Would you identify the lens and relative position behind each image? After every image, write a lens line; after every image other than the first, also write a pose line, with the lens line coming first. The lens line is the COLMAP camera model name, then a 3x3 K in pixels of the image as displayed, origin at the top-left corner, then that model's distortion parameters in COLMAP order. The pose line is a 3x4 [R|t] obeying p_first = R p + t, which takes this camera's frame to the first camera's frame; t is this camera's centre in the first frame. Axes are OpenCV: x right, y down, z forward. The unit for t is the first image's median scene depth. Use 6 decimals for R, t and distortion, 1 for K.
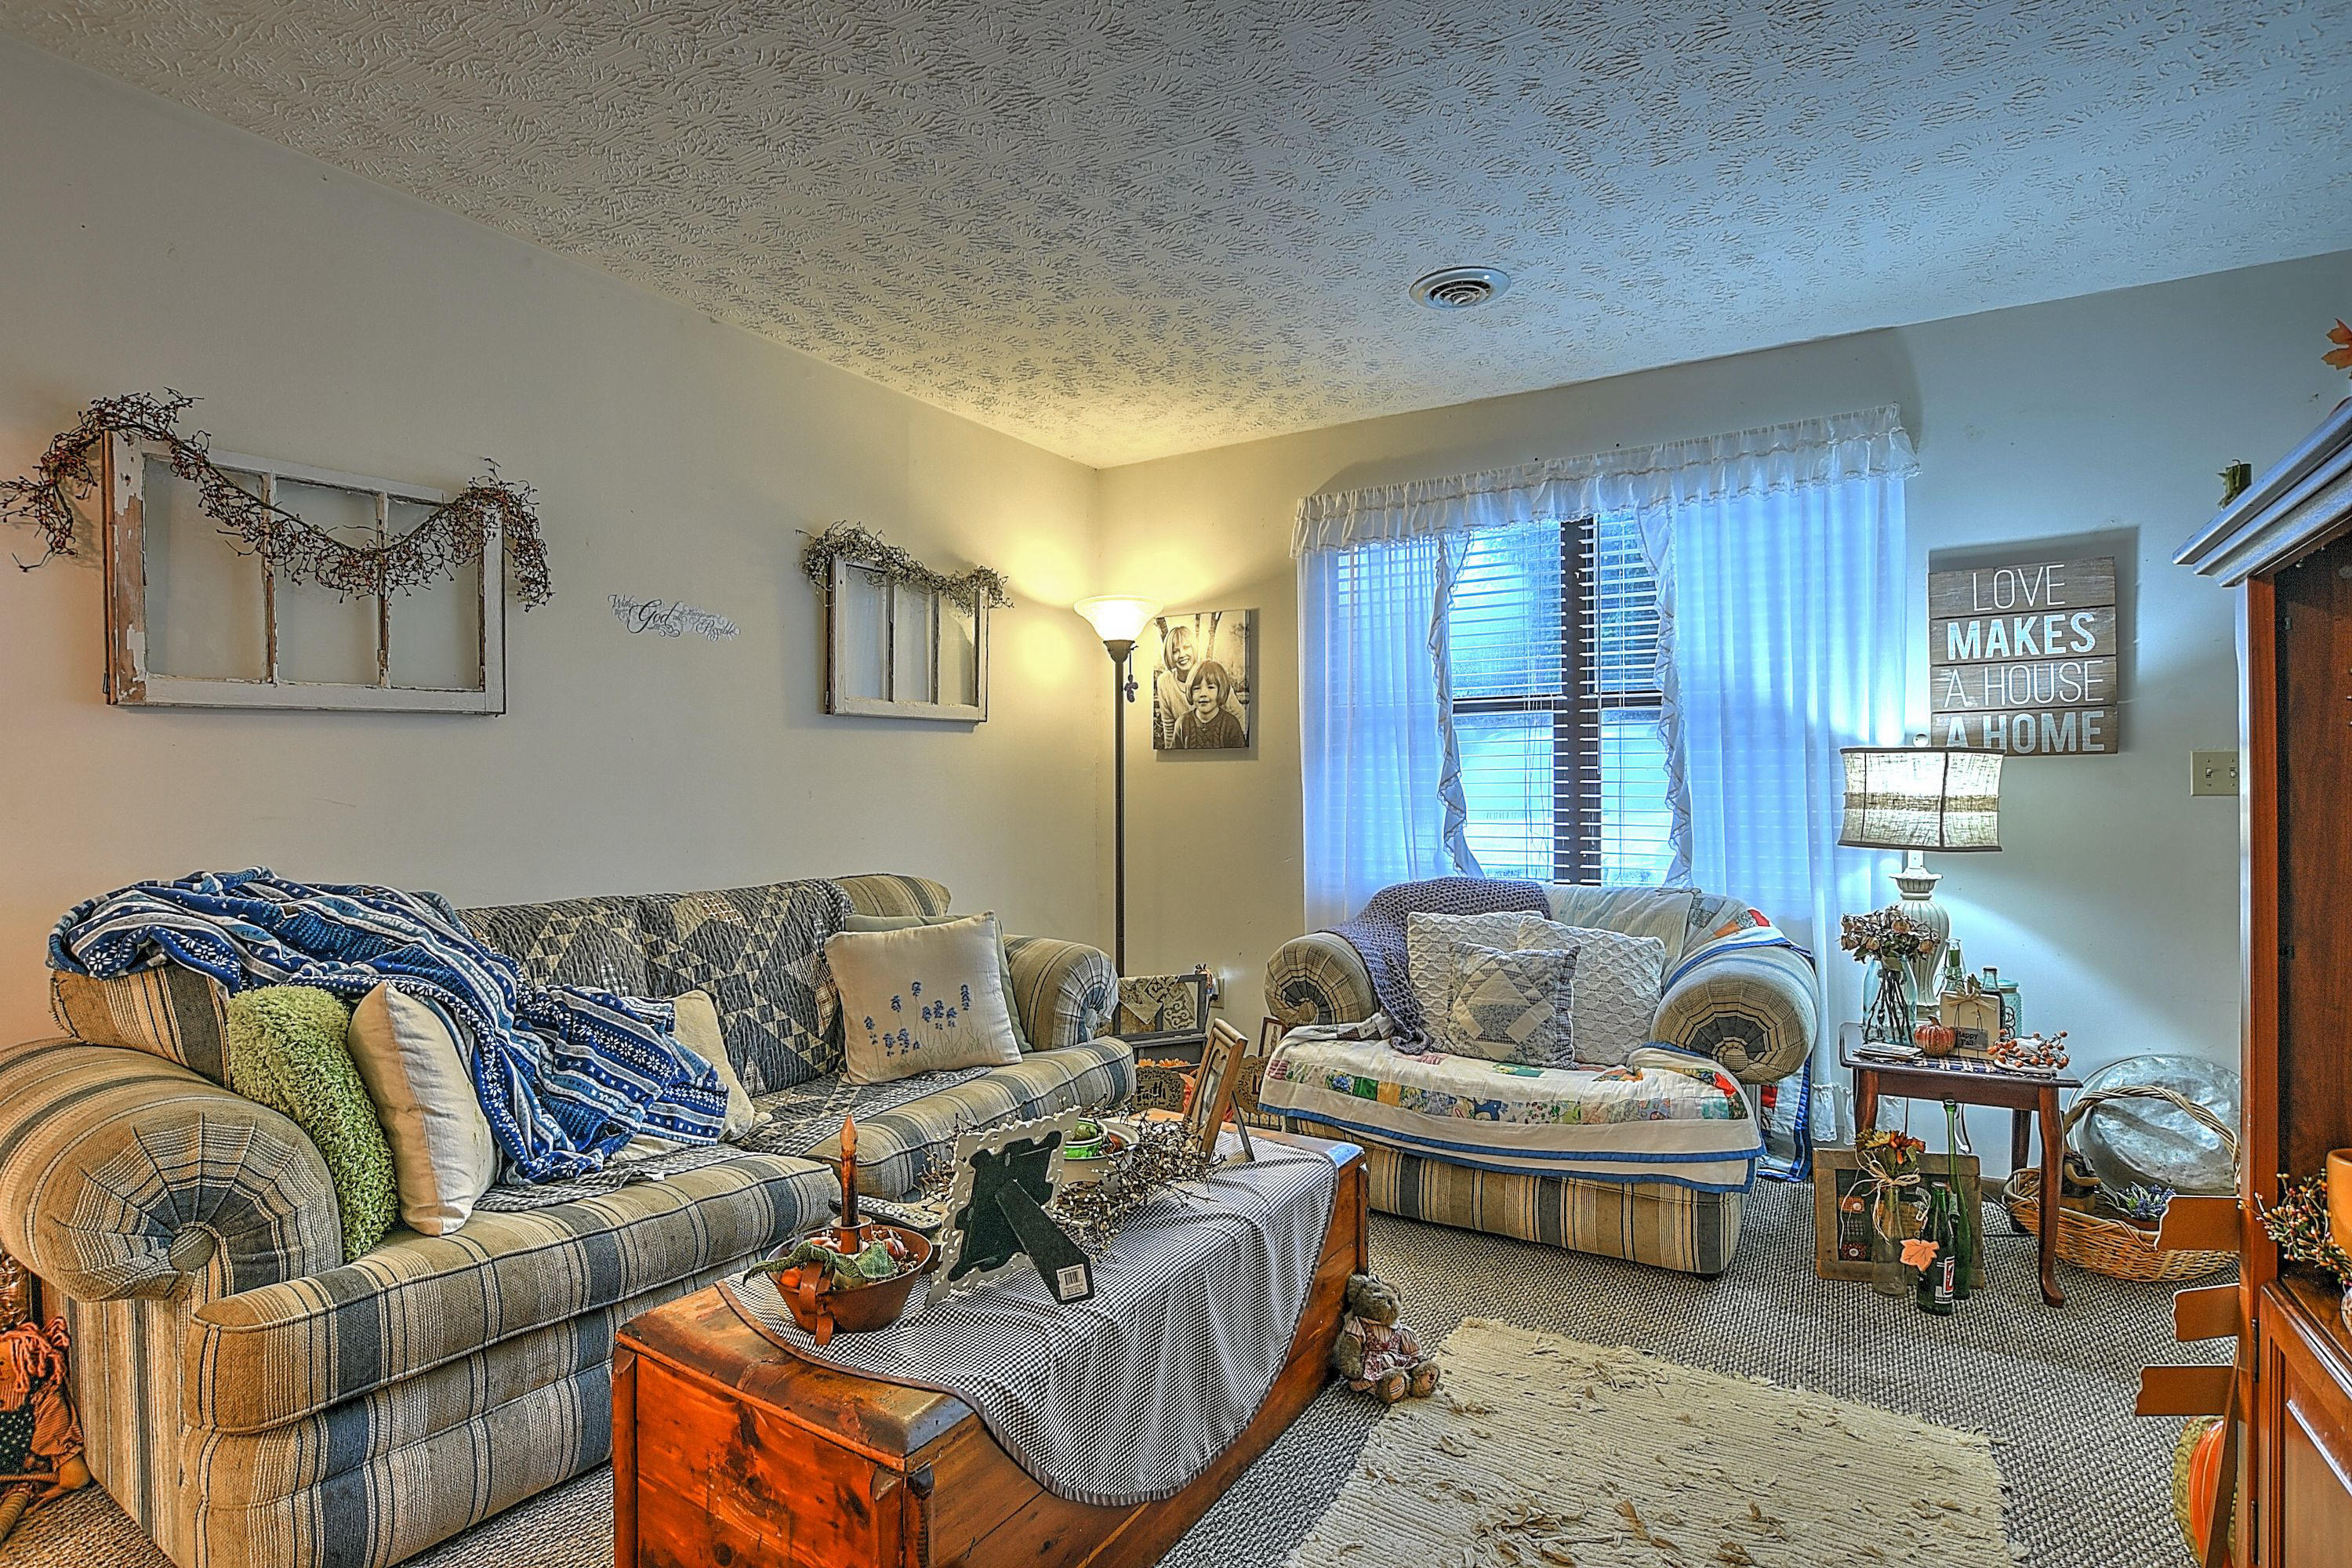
lens RADIAL K [[1125.1, 0, 1137.6], [0, 1125.1, 790.4], [0, 0, 1]] dist [-0.030922, 0.007568]
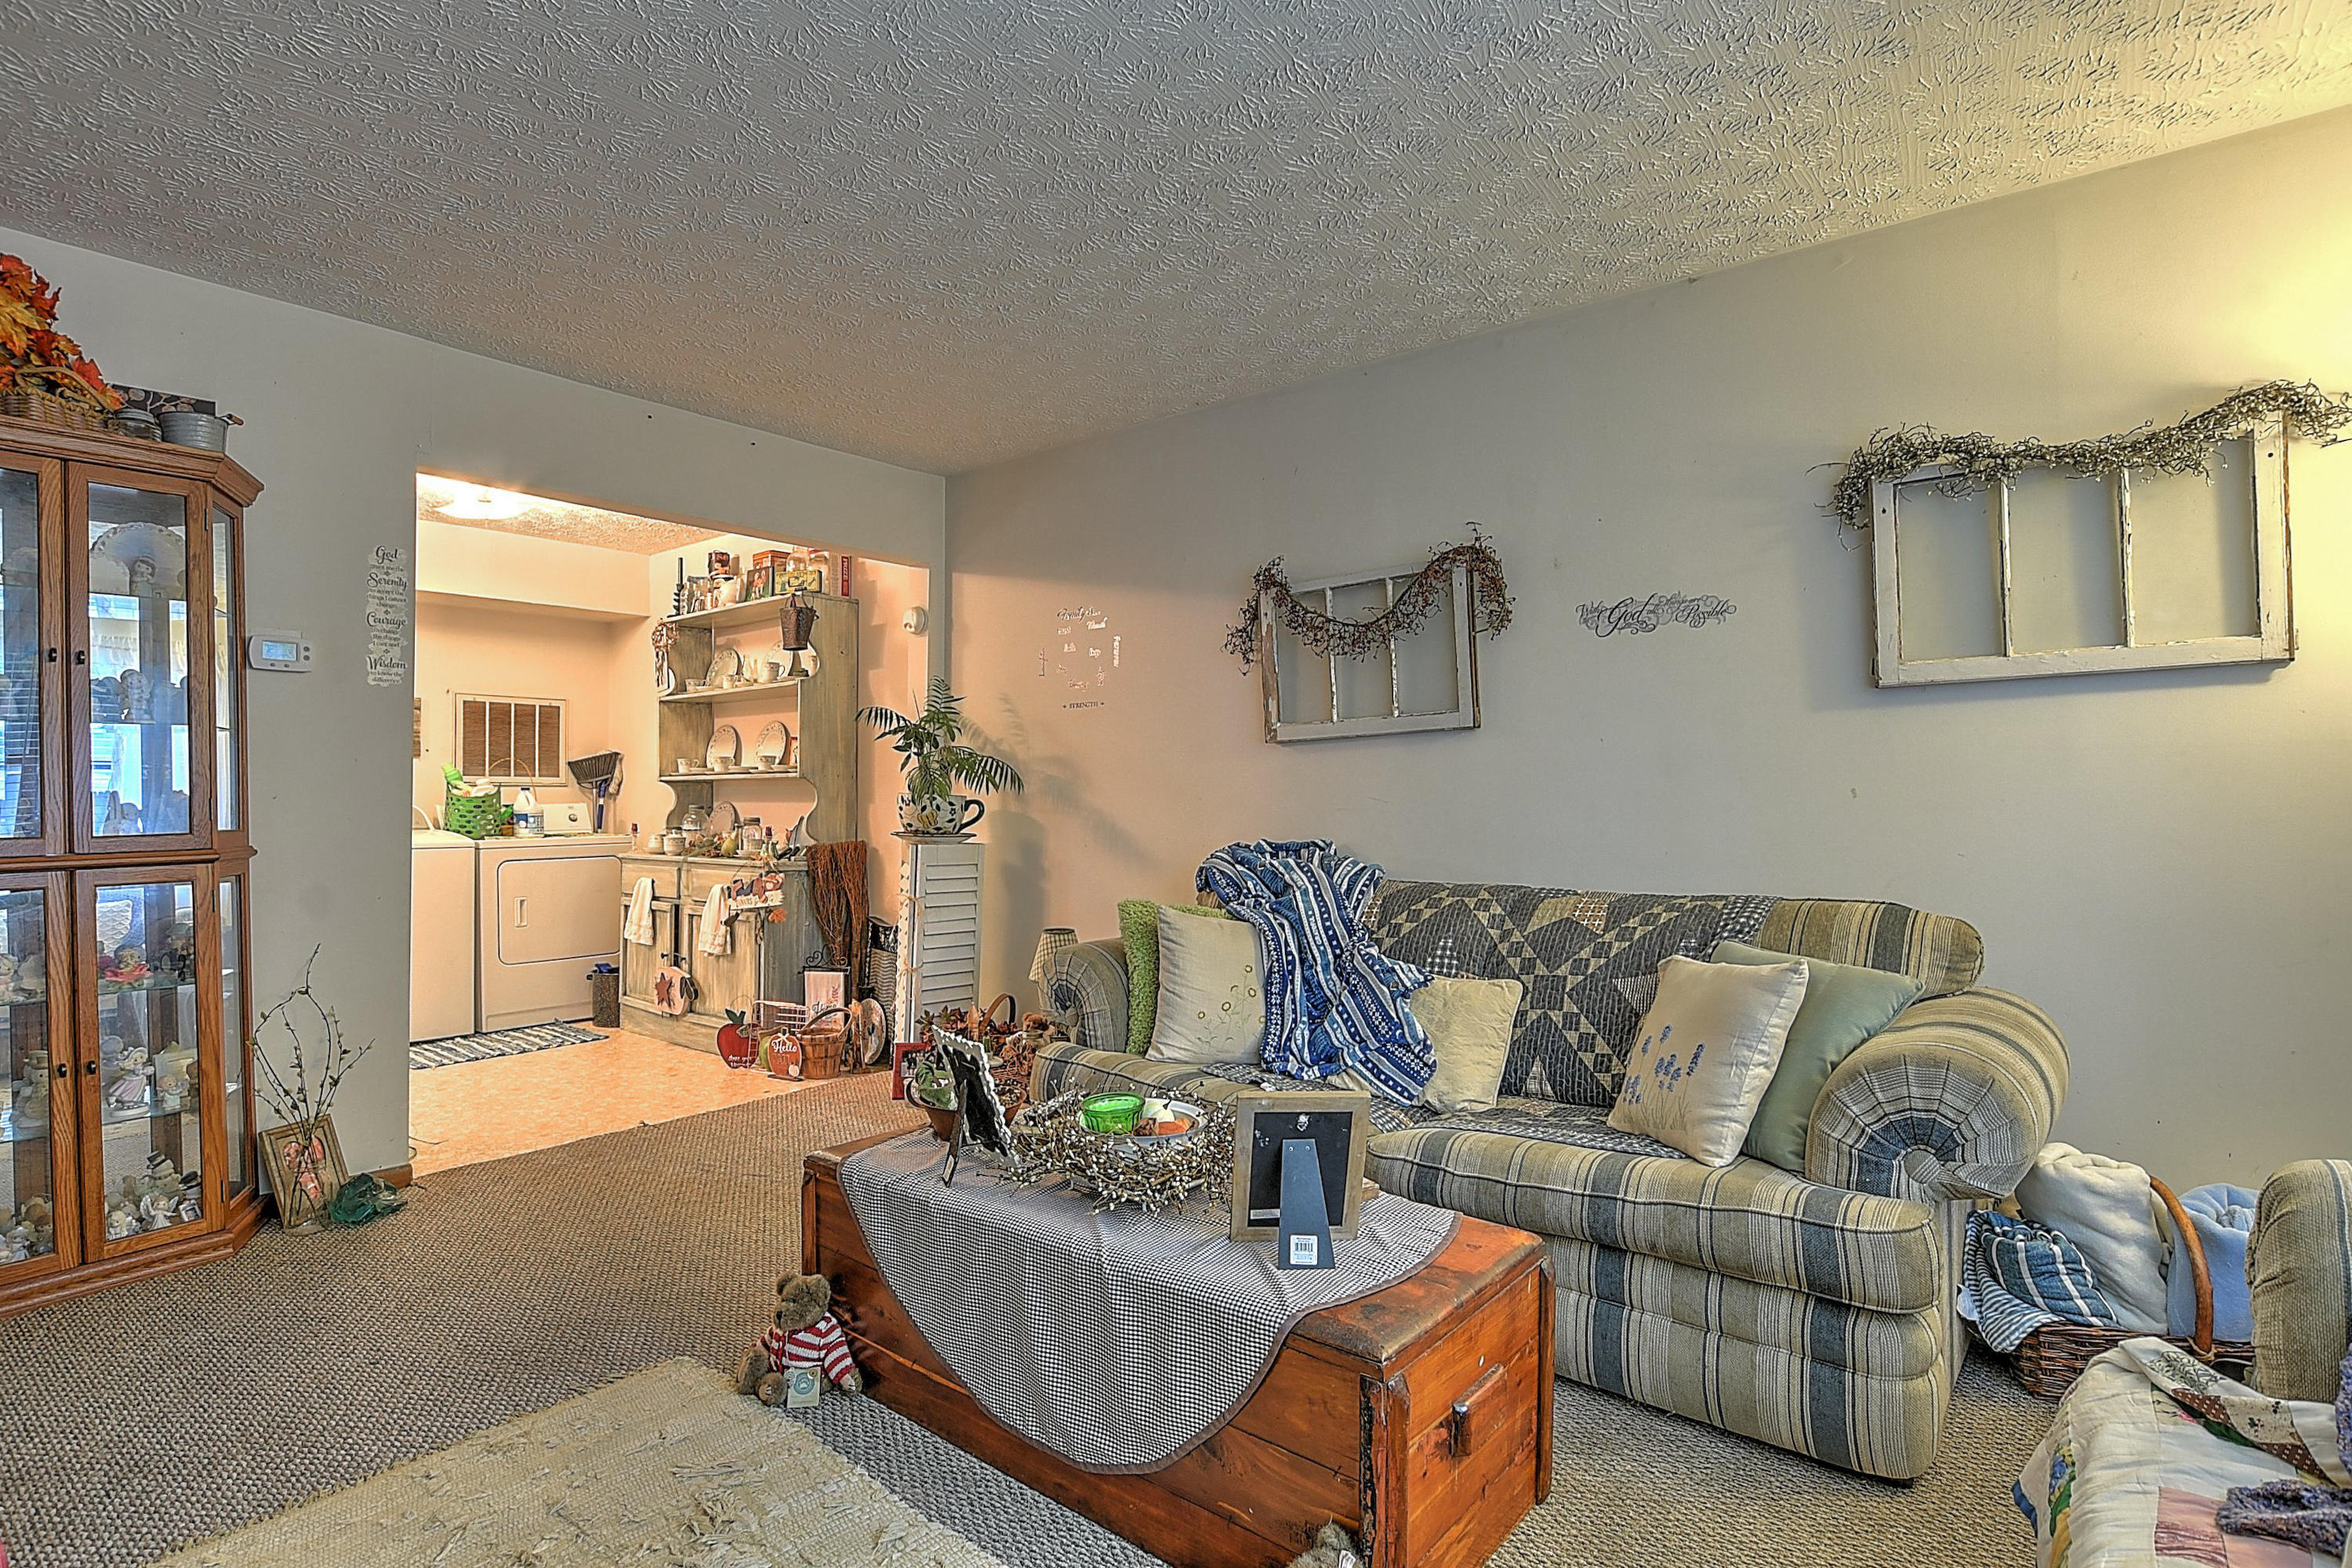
lens RADIAL K [[1125.1, 0, 1137.6], [0, 1125.1, 790.4], [0, 0, 1]] dist [-0.030922, 0.007568]
pose [[-0.116962, 0.028374, -0.992731, 0.567377], [0.027820, 0.999293, 0.025284, -0.032698], [0.992747, -0.024661, -0.117668, 0.614486]]
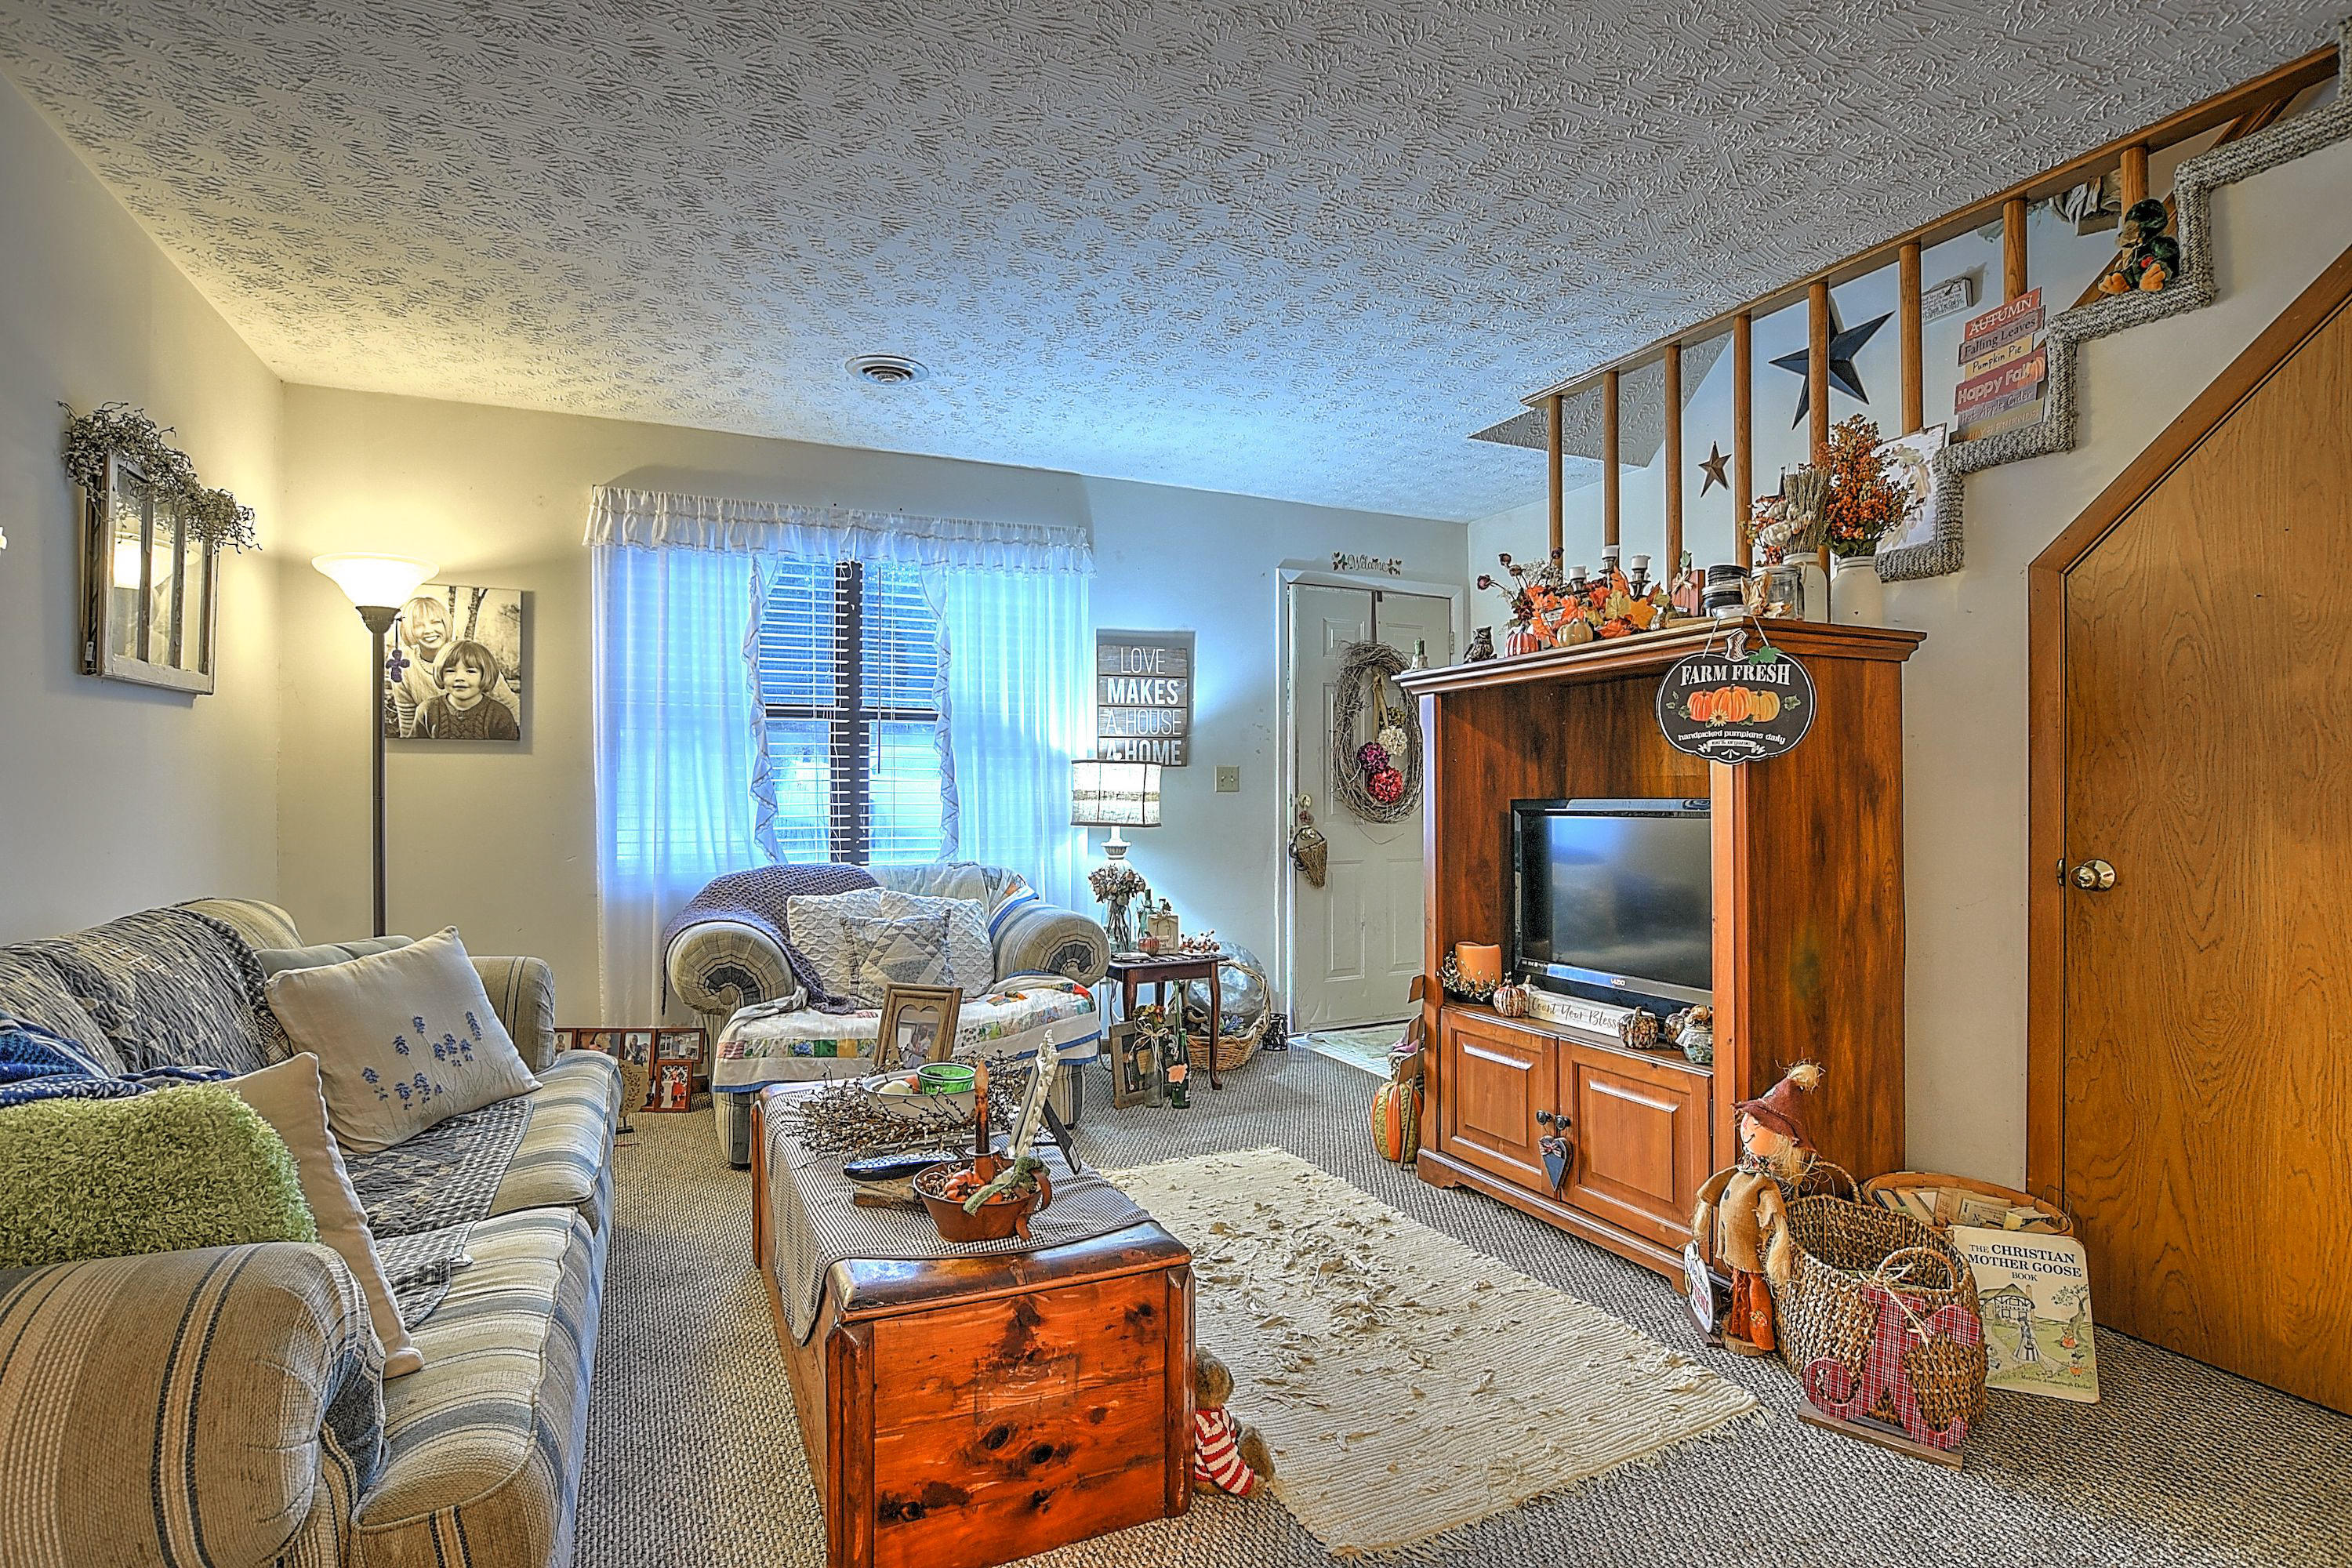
lens RADIAL K [[1125.1, 0, 1137.6], [0, 1125.1, 790.4], [0, 0, 1]] dist [-0.030922, 0.007568]
pose [[0.566416, 0.000550, 0.824119, -0.492337], [-0.002492, 0.999996, 0.001045, 0.001185], [-0.824116, -0.002646, 0.566415, 0.084028]]
